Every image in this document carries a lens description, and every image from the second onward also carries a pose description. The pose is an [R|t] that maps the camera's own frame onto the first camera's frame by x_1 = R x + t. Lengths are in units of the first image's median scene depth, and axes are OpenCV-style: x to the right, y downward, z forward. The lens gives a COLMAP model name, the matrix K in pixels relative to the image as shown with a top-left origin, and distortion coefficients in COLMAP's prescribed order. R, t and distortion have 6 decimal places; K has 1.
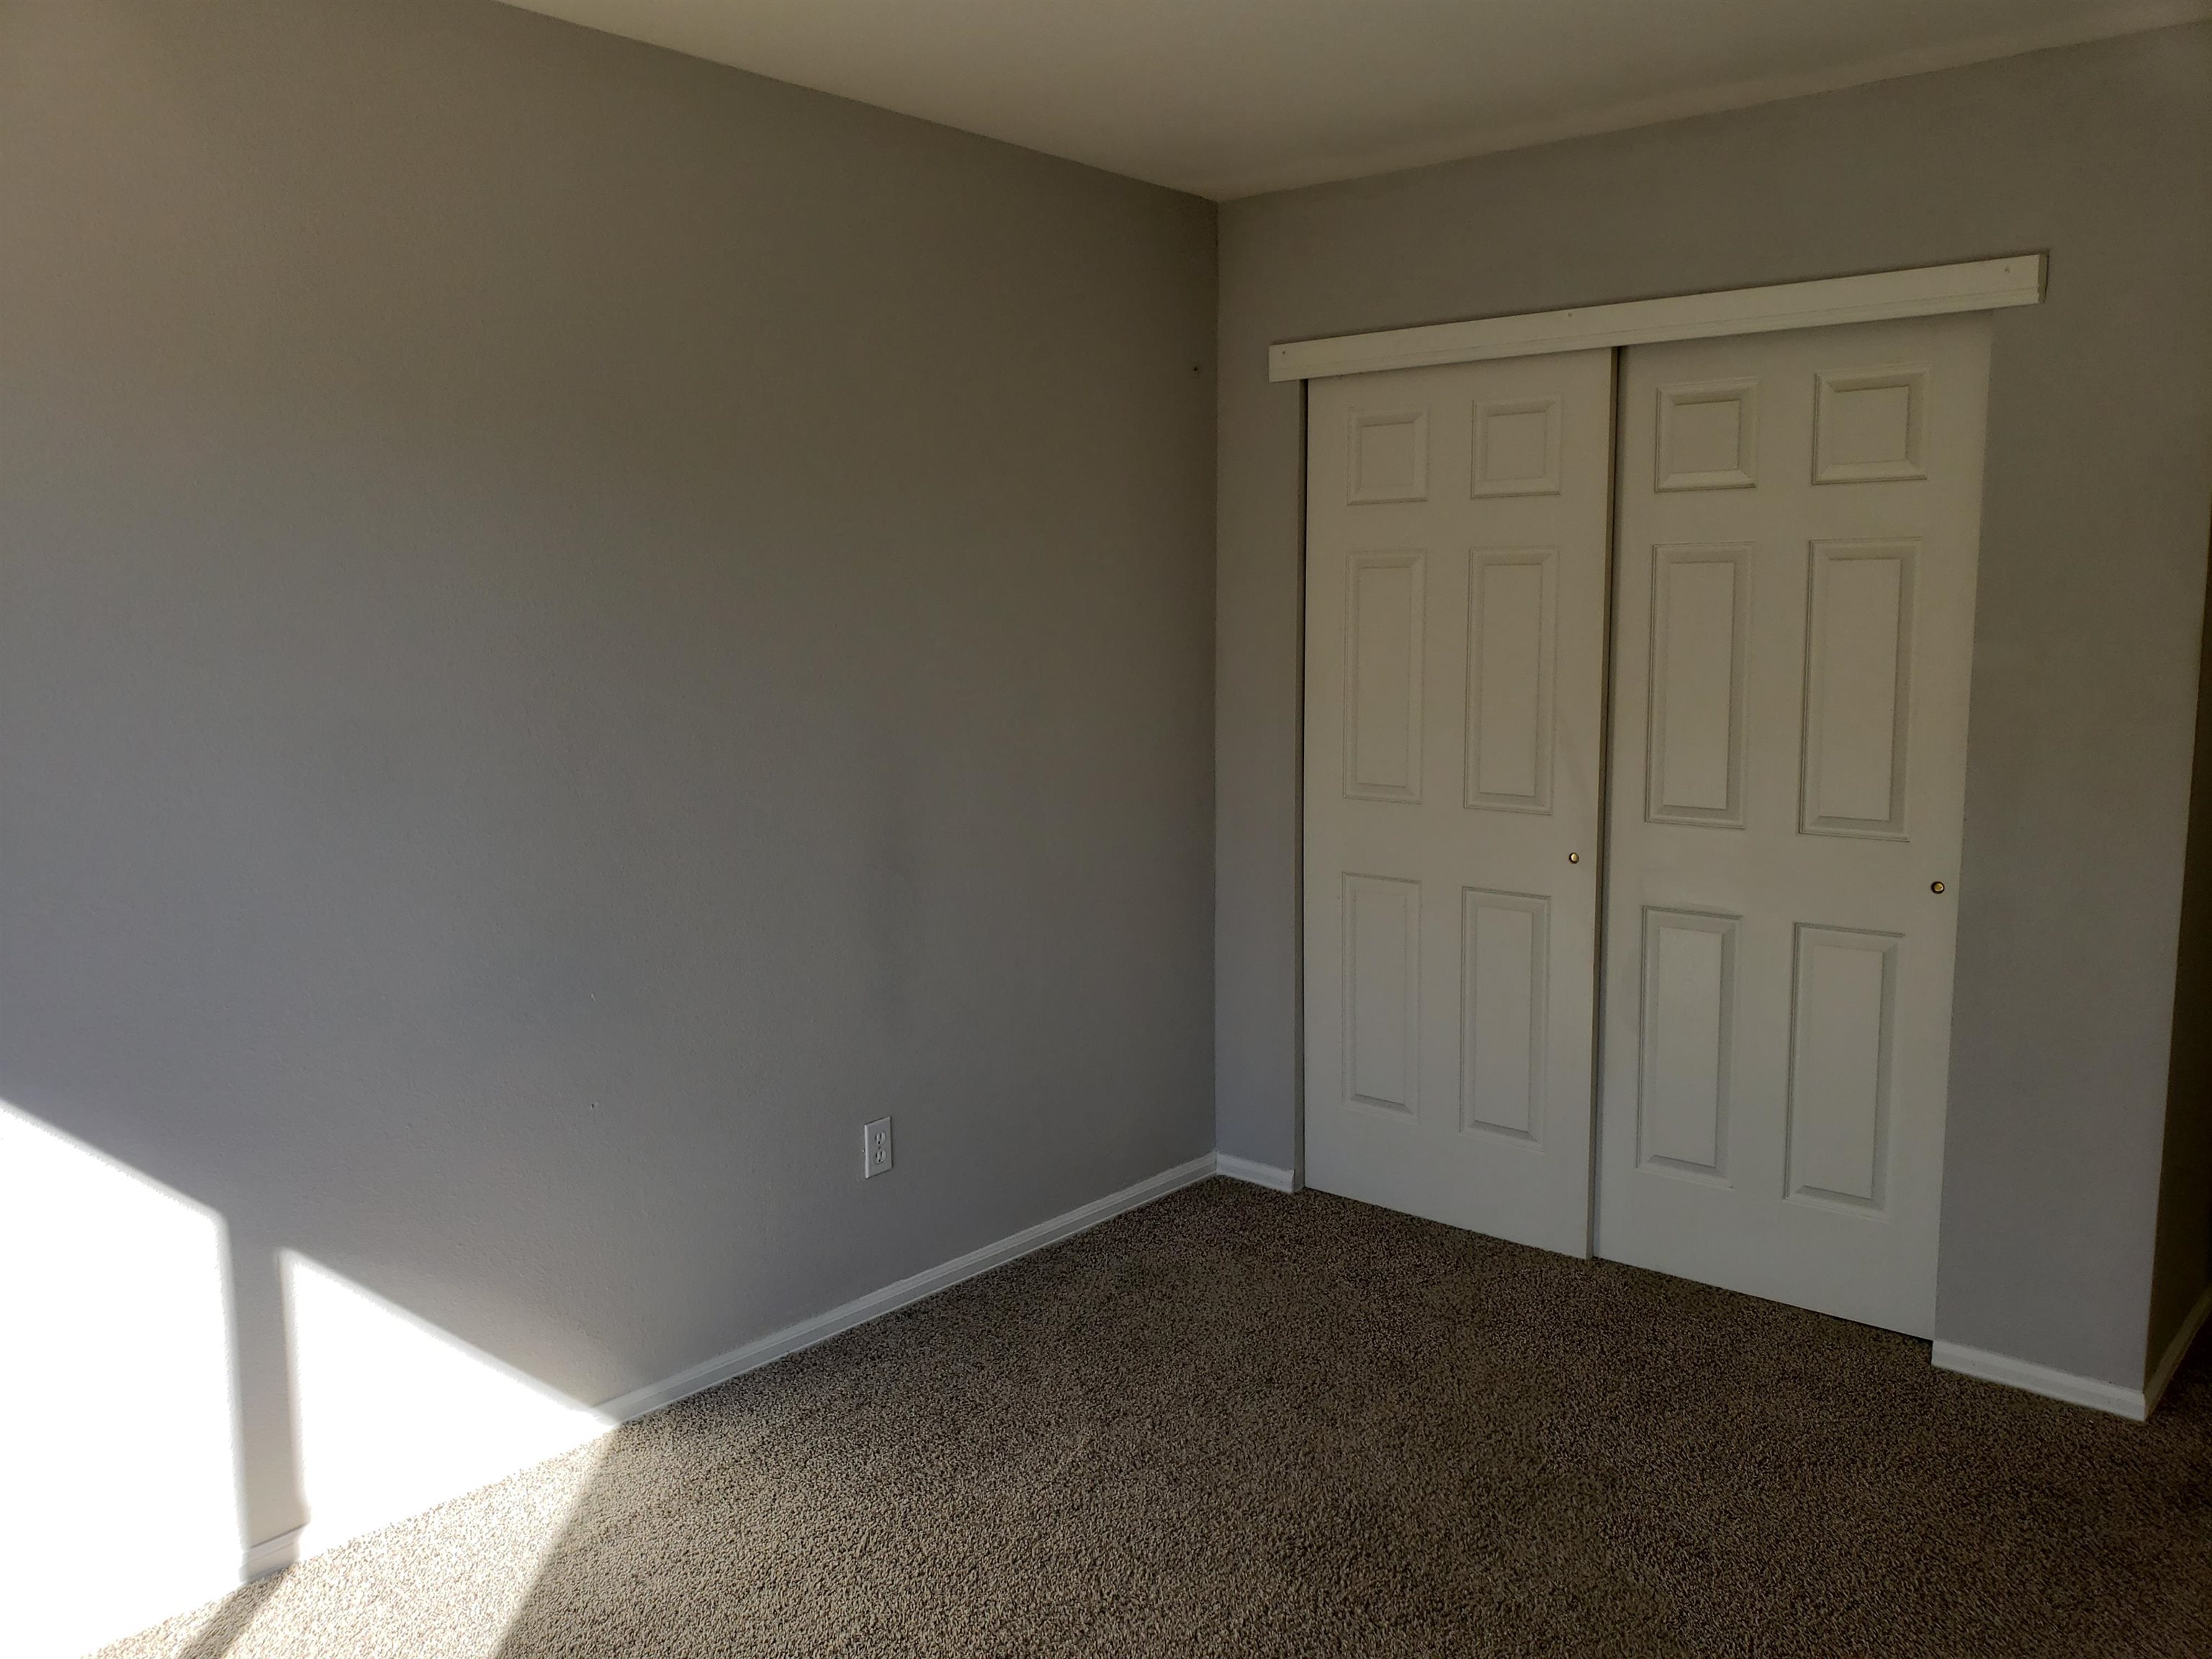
lens RADIAL K [[1743.0, 0, 1106.0], [0, 1743.0, 829.5], [0, 0, 1]] dist [0.085862, 0.004836]
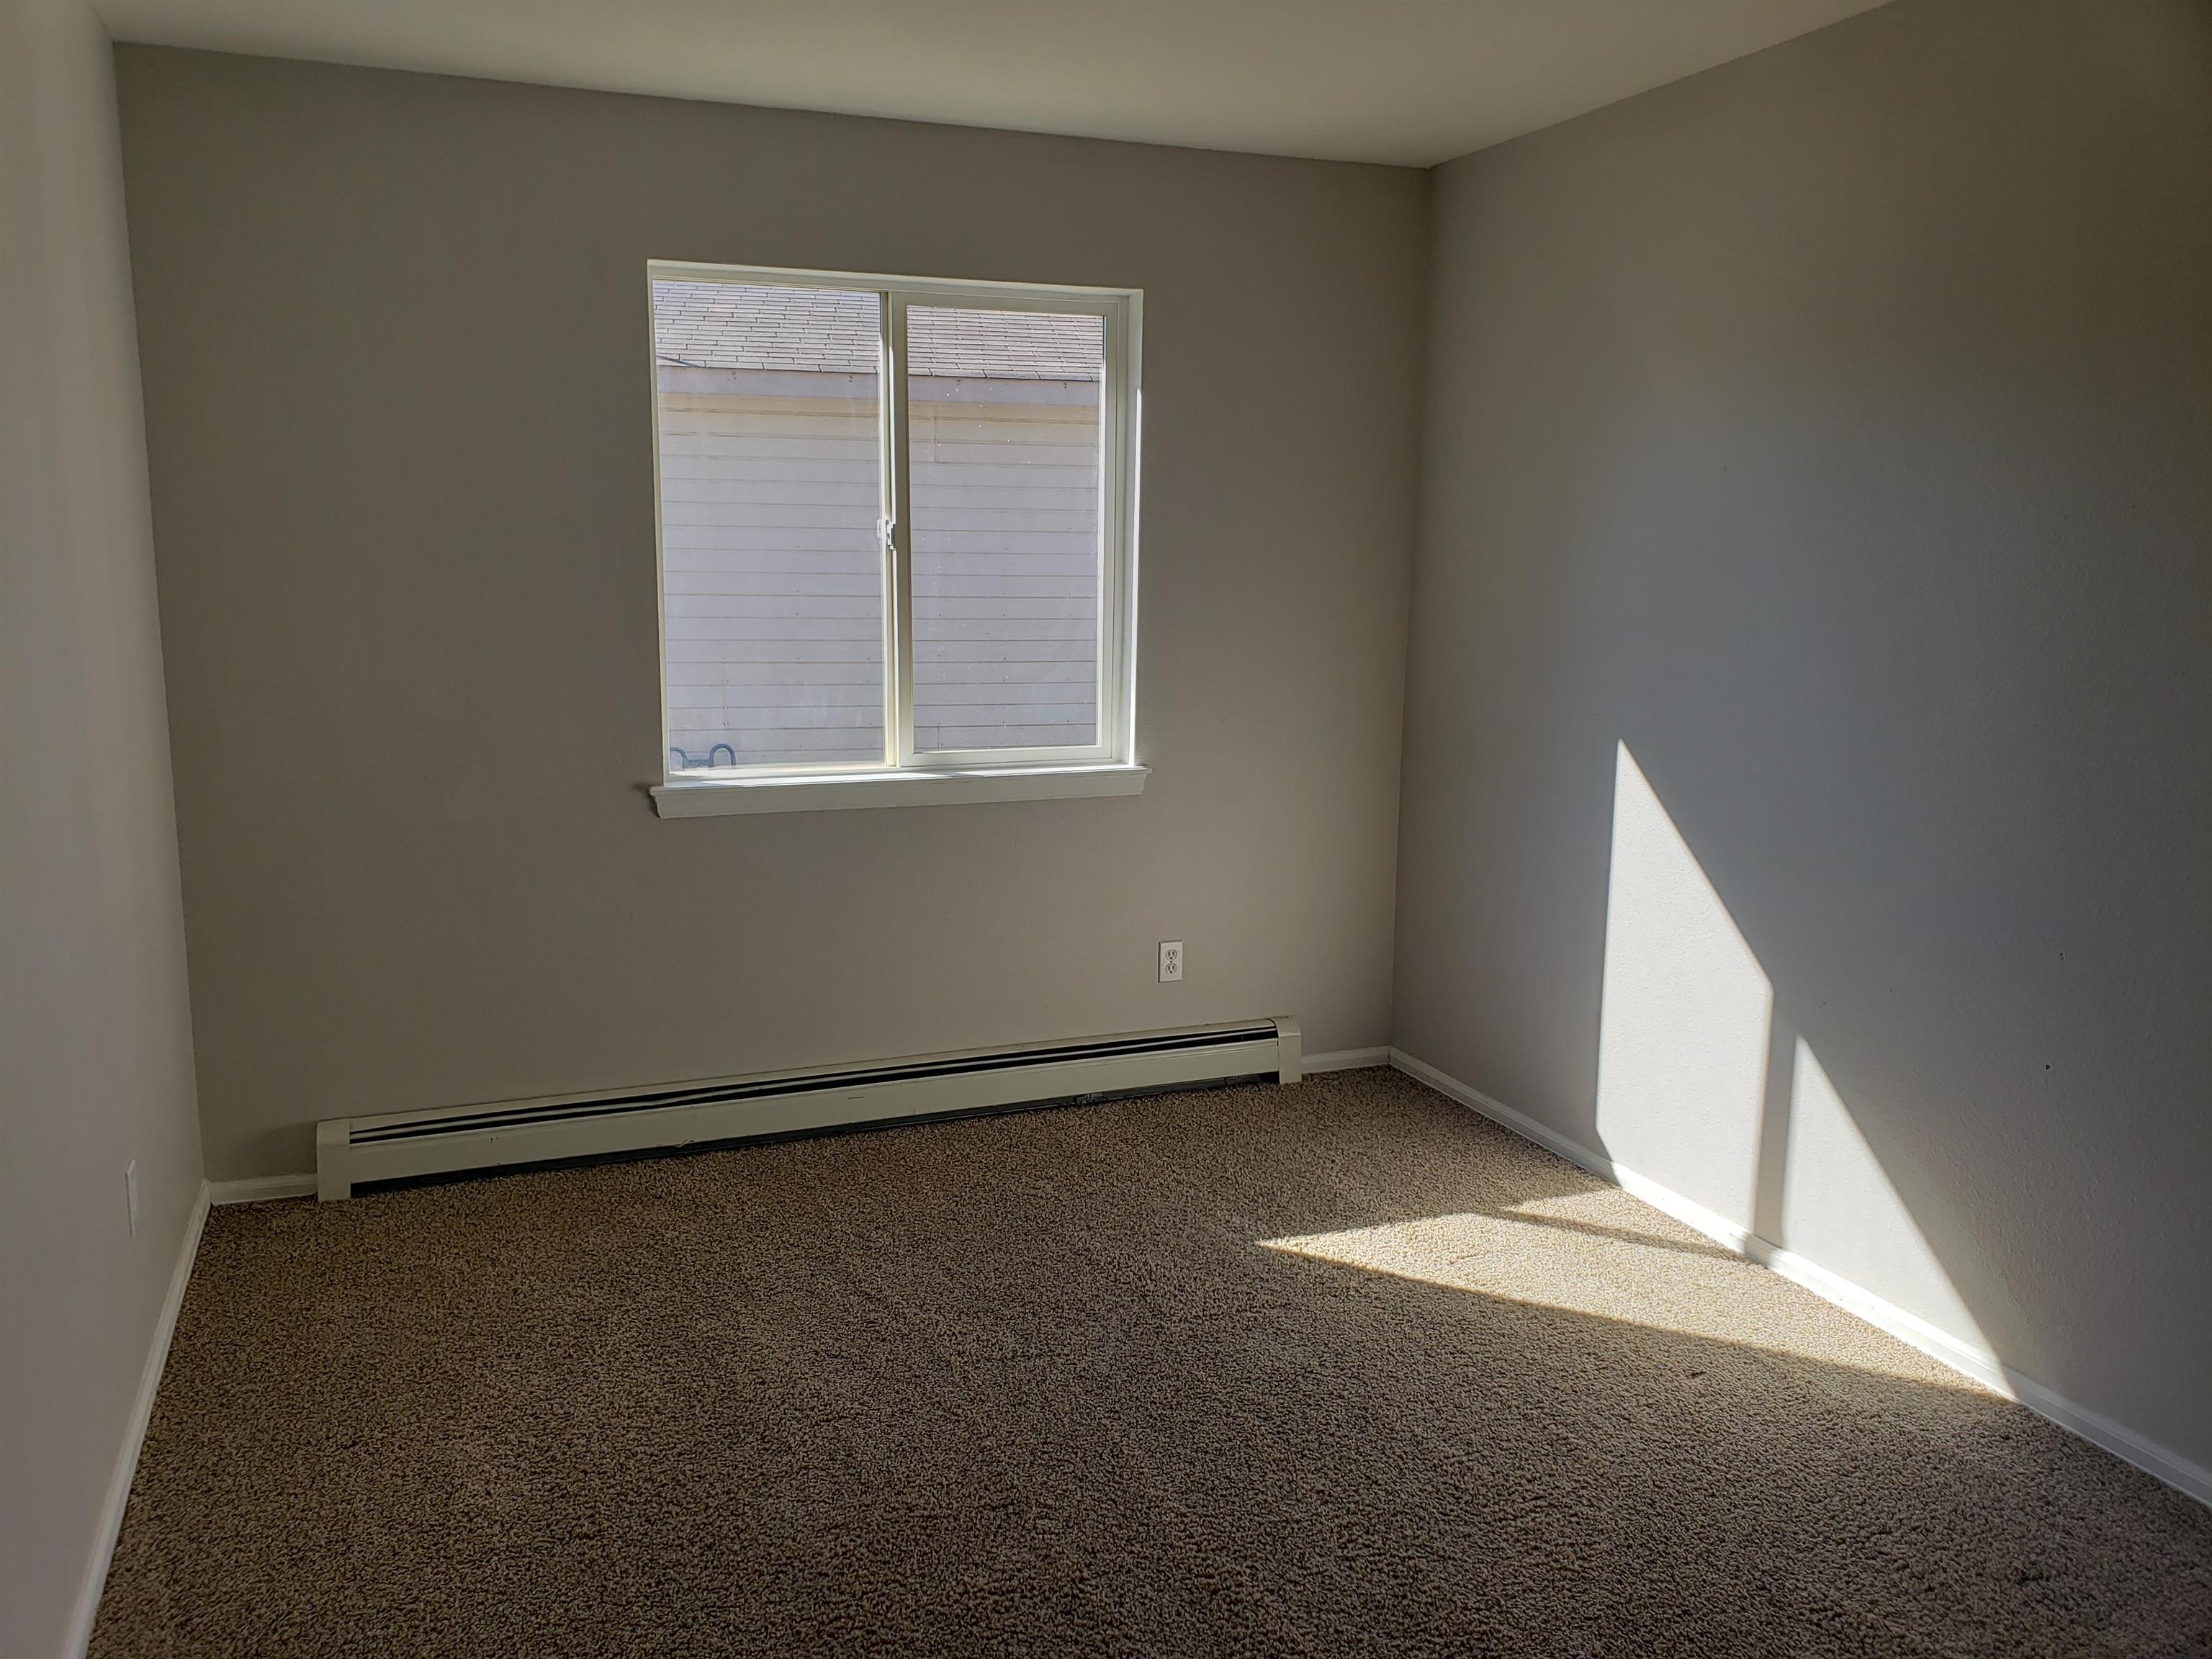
lens RADIAL K [[1743.0, 0, 1106.0], [0, 1743.0, 829.5], [0, 0, 1]] dist [0.085862, 0.004836]
pose [[-0.461396, 0.147840, -0.874789, 0.862664], [-0.121523, 0.966193, 0.227383, -0.138640], [0.878832, 0.211221, -0.427832, 1.058471]]
